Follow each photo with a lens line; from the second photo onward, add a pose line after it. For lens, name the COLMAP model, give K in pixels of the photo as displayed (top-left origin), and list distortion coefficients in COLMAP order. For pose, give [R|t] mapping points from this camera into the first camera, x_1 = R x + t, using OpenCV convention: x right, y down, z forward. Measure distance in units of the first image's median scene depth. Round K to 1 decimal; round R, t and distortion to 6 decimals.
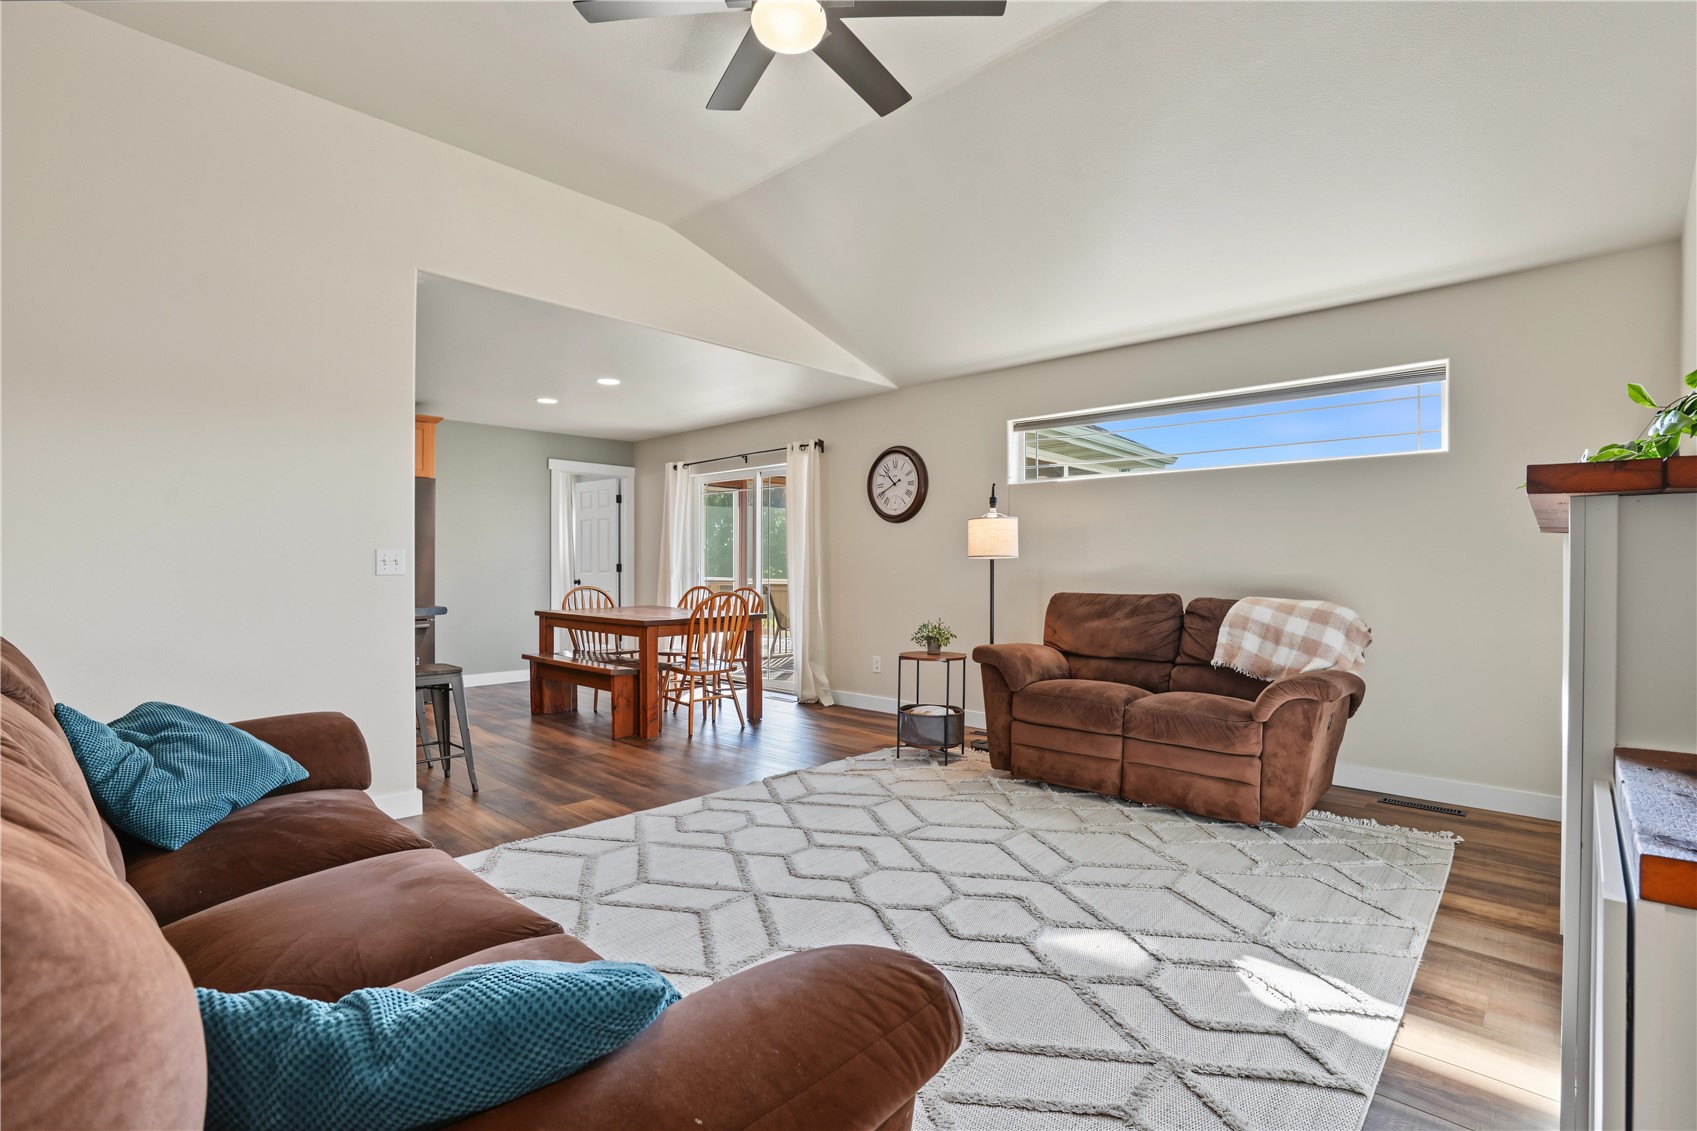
lens RADIAL K [[785.9, 0, 848.5], [0, 785.9, 565.5], [0, 0, 1]] dist [-0.035658, 0.000176]
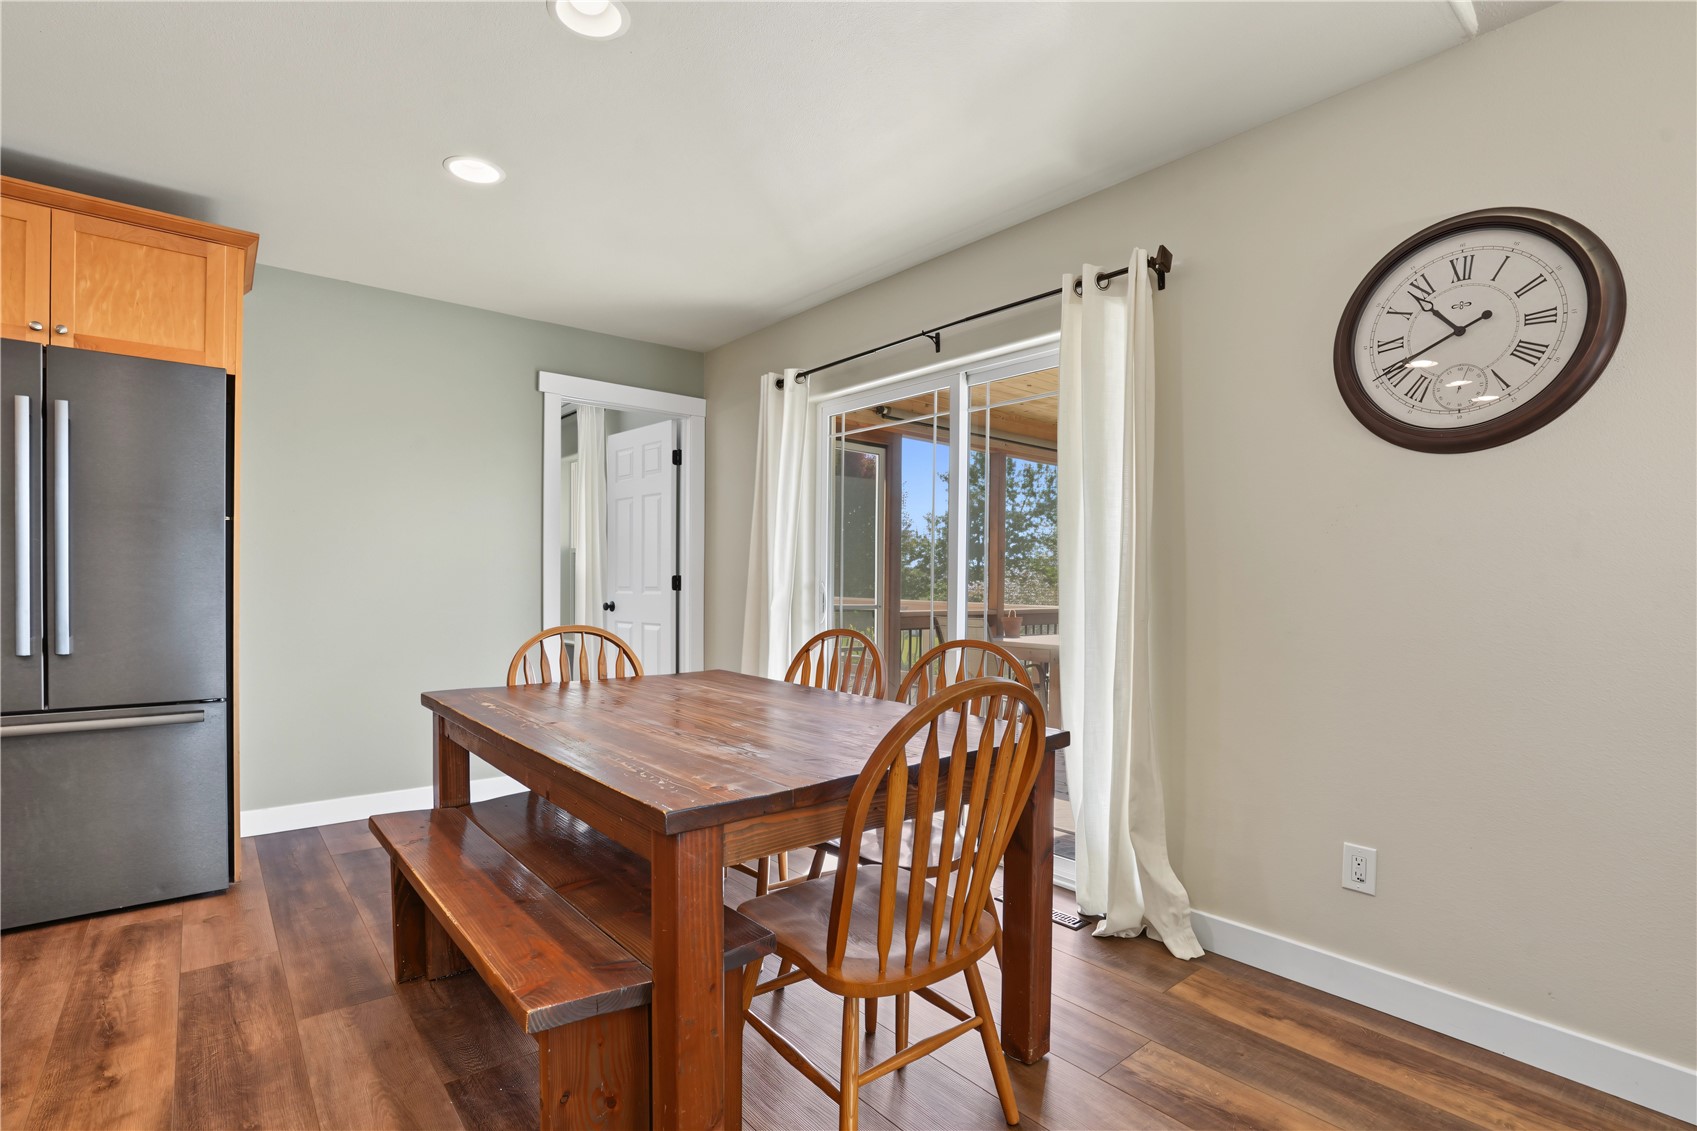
lens RADIAL K [[807.2, 0, 852.0], [0, 807.2, 593.8], [0, 0, 1]] dist [-0.002544, 0.000049]
pose [[0.993239, 0.009687, -0.115682, -0.170001], [-0.007884, 0.999840, 0.016031, 0.001014], [0.115818, -0.015010, 0.993157, 0.732081]]
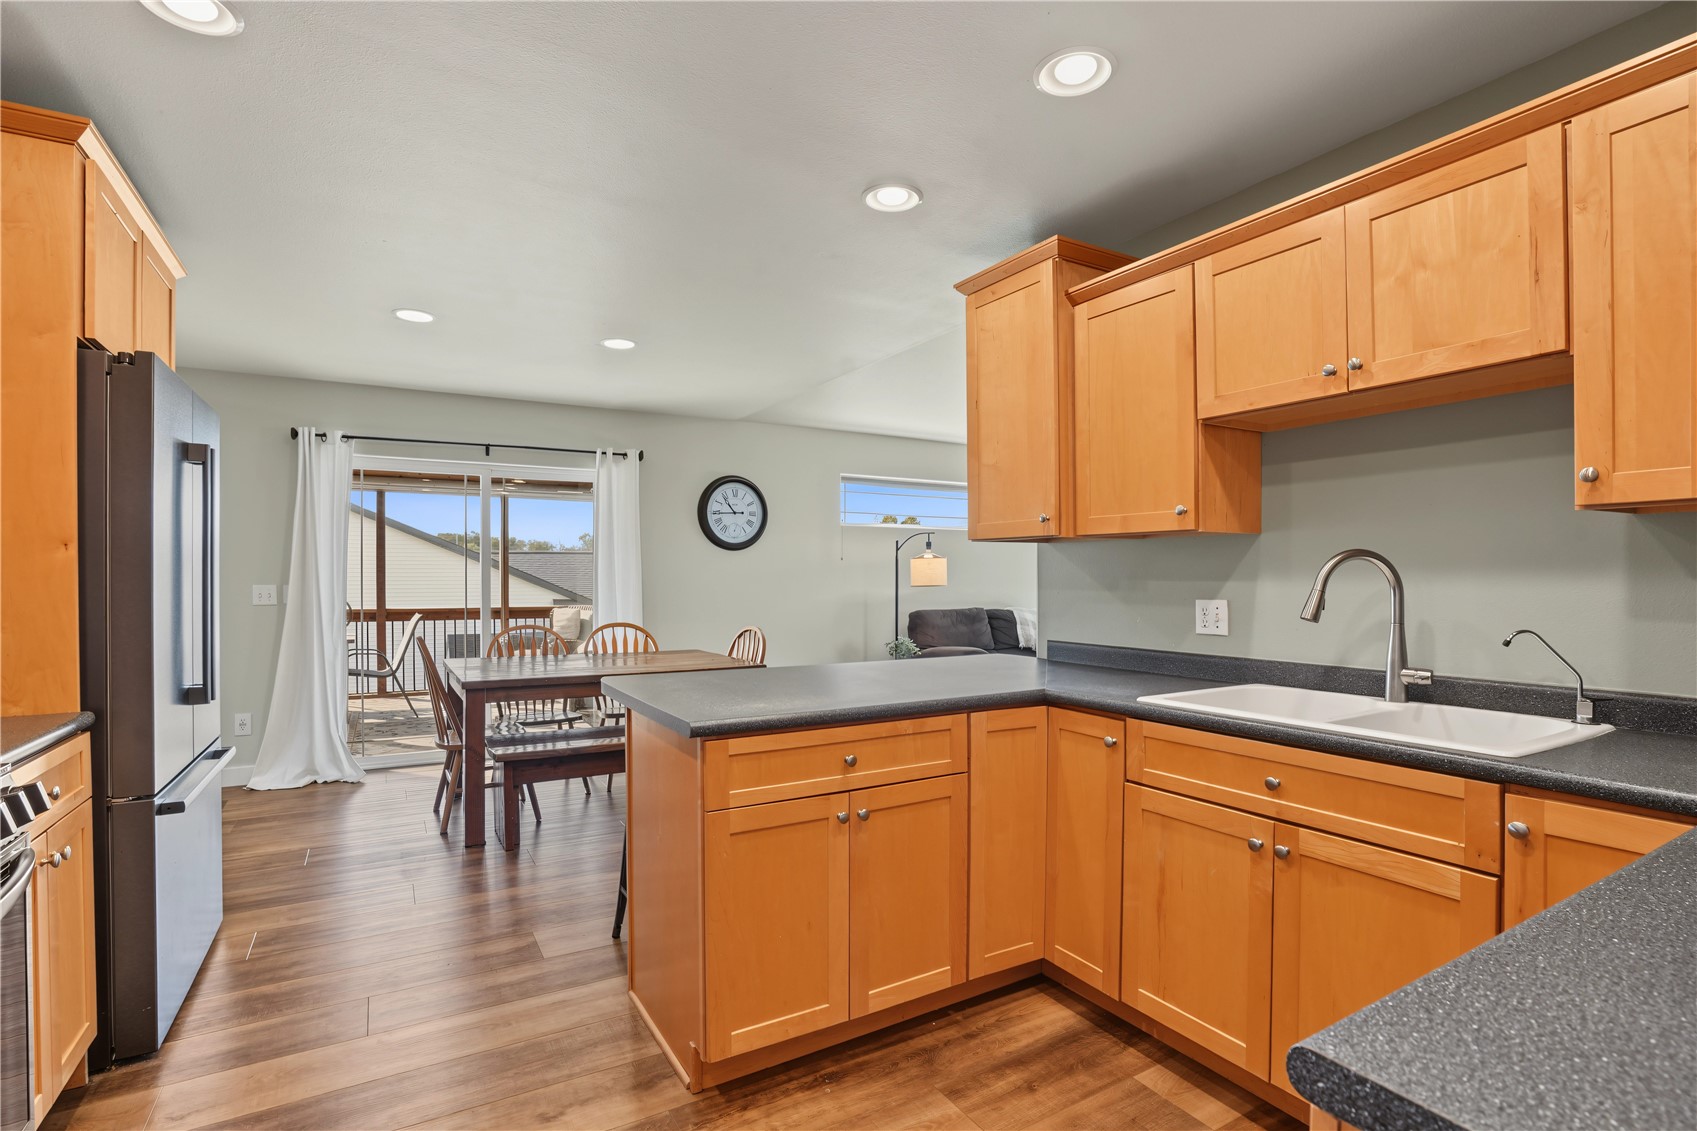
lens RADIAL K [[797.5, 0, 842.1], [0, 797.5, 595.6], [0, 0, 1]] dist [-0.030635, 0.001119]
pose [[0.295220, -0.019484, 0.955231, -1.016617], [0.002306, 0.999804, 0.019681, -0.018359], [-0.955427, -0.003608, 0.295207, 0.640089]]
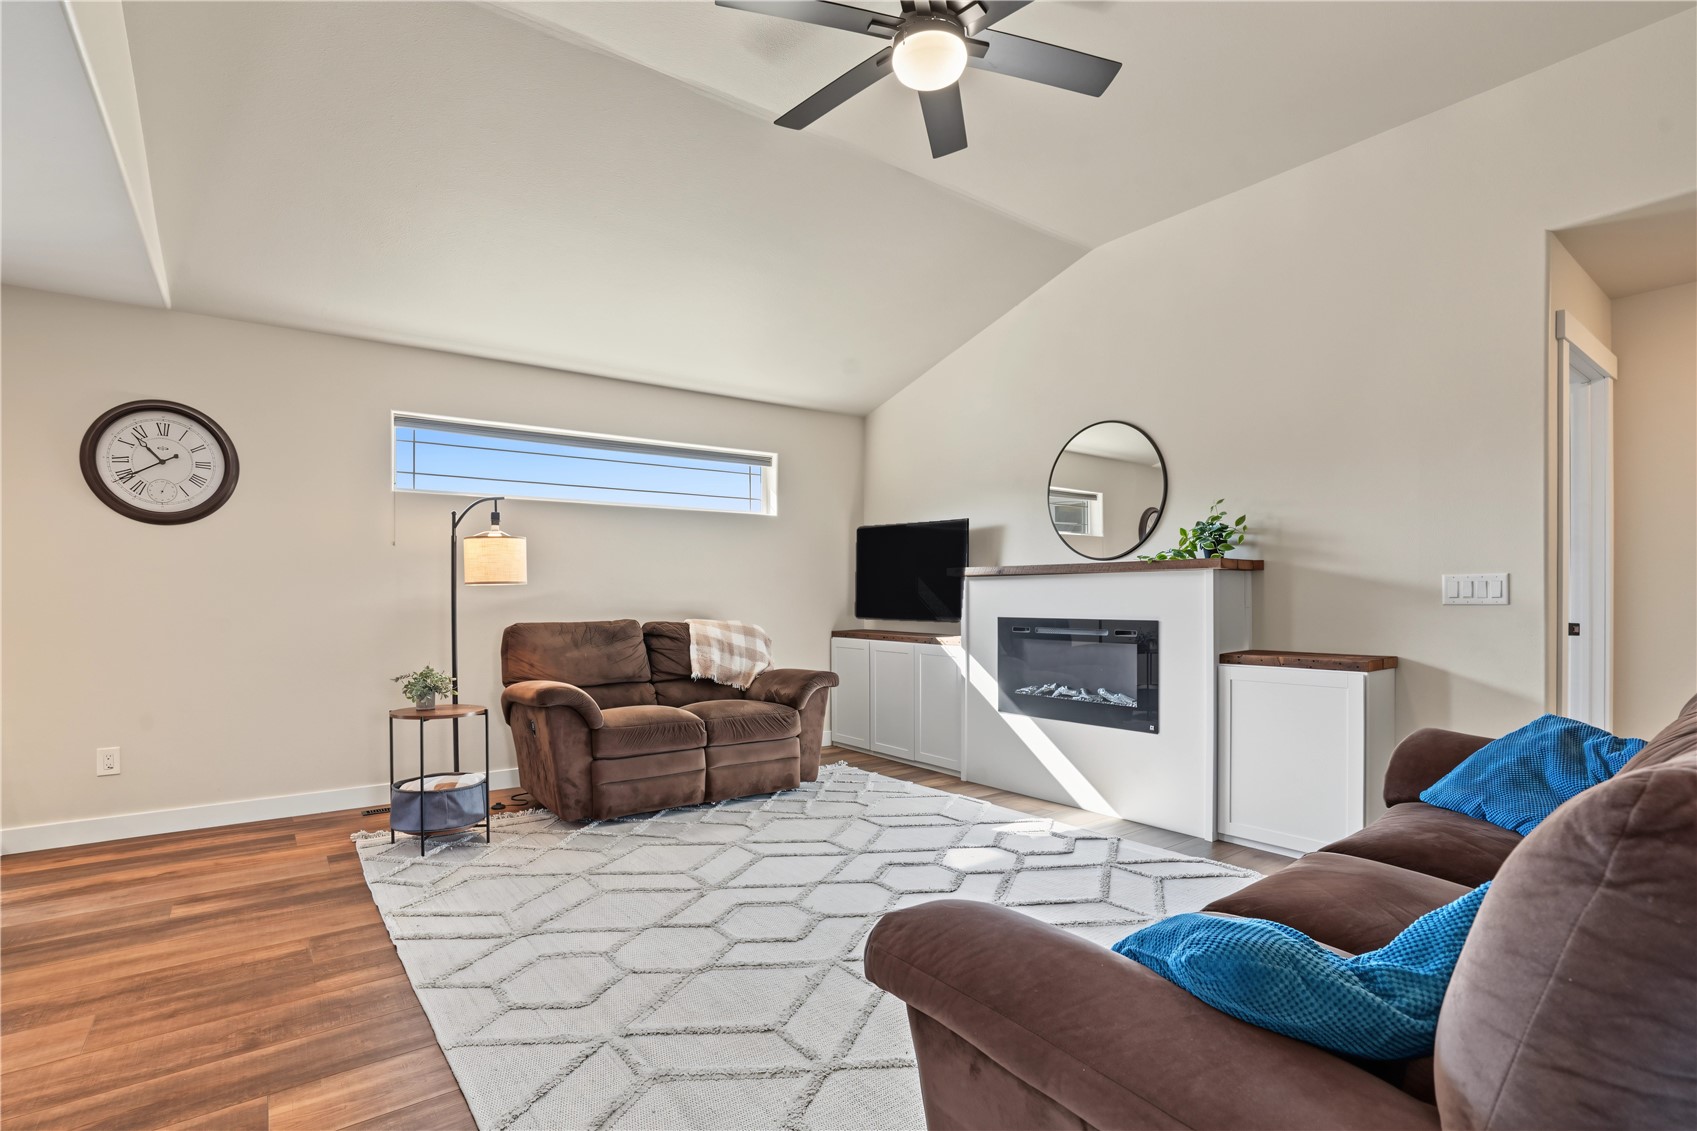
lens RADIAL K [[797.5, 0, 842.1], [0, 797.5, 595.6], [0, 0, 1]] dist [-0.030635, 0.001119]
pose [[0.181128, -0.000799, 0.983459, -0.506182], [0.002552, 0.999997, 0.000342, 0.002556], [-0.983456, 0.002447, 0.181130, 0.419017]]
